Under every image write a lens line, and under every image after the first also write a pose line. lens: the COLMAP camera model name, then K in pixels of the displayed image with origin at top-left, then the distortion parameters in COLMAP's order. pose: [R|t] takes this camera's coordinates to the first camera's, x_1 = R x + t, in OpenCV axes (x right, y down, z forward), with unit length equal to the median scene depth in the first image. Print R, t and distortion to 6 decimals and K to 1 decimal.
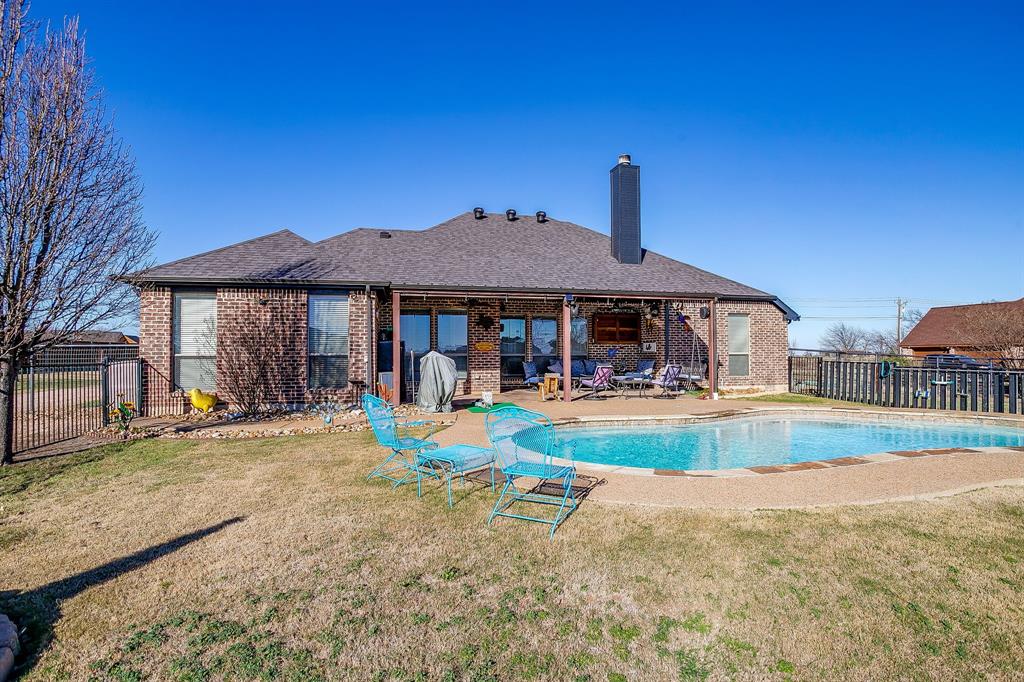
lens RADIAL K [[500.1, 0, 509.0], [0, 500.1, 342.2], [0, 0, 1]] dist [-0.059669, 0.035503]
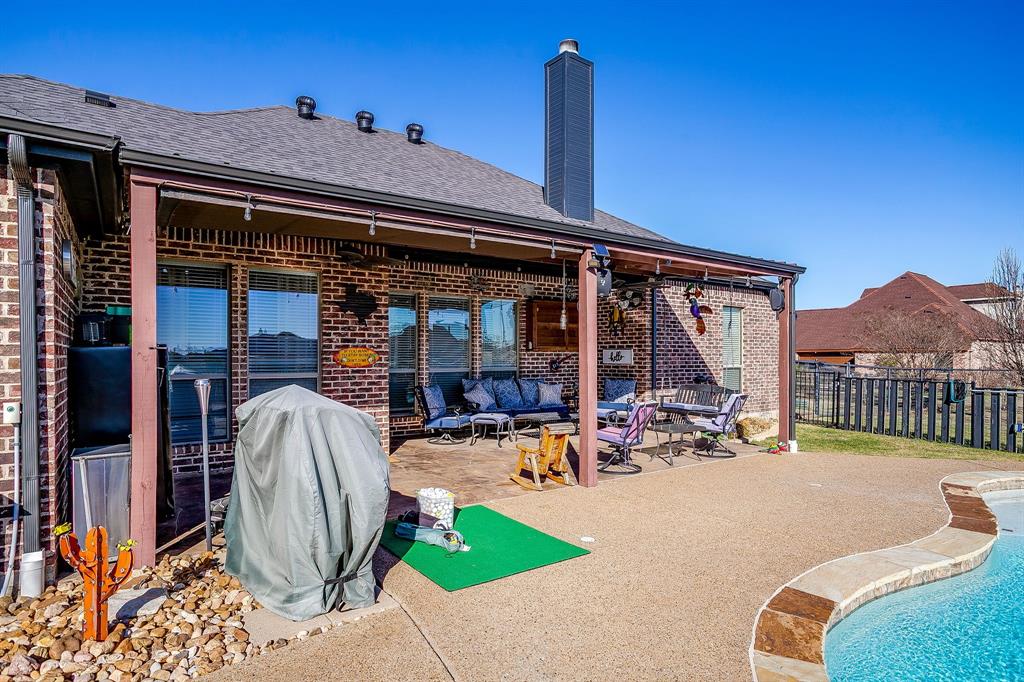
lens RADIAL K [[571.1, 0, 512.7], [0, 571.1, 353.2], [0, 0, 1]] dist [-0.049265, 0.045770]
pose [[0.925958, 0.003923, 0.377607, -0.113634], [-0.011345, 0.999784, 0.017431, -0.005751], [-0.377457, -0.020424, 0.925802, 0.460413]]
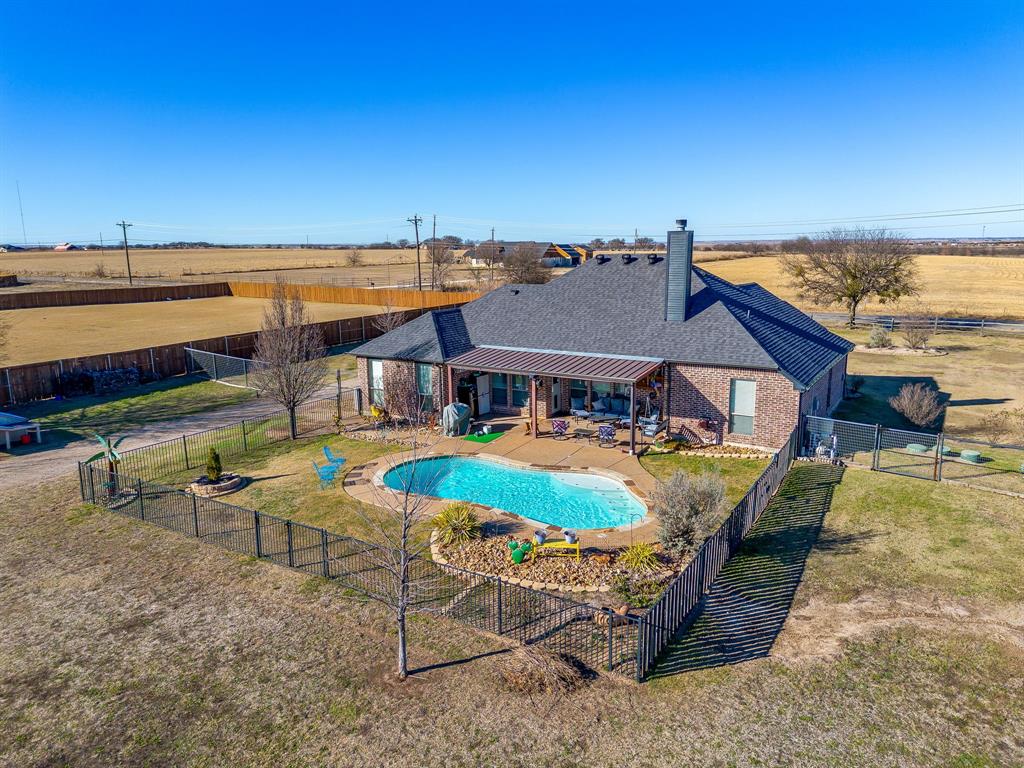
lens RADIAL K [[706.8, 0, 497.5], [0, 706.8, 380.6], [0, 0, 1]] dist [0.109056, -0.000286]
pose [[0.705566, 0.125621, -0.697421, 1.342481], [0.032354, 0.977426, 0.208788, -0.455218], [0.707905, -0.169878, 0.685574, -0.522802]]
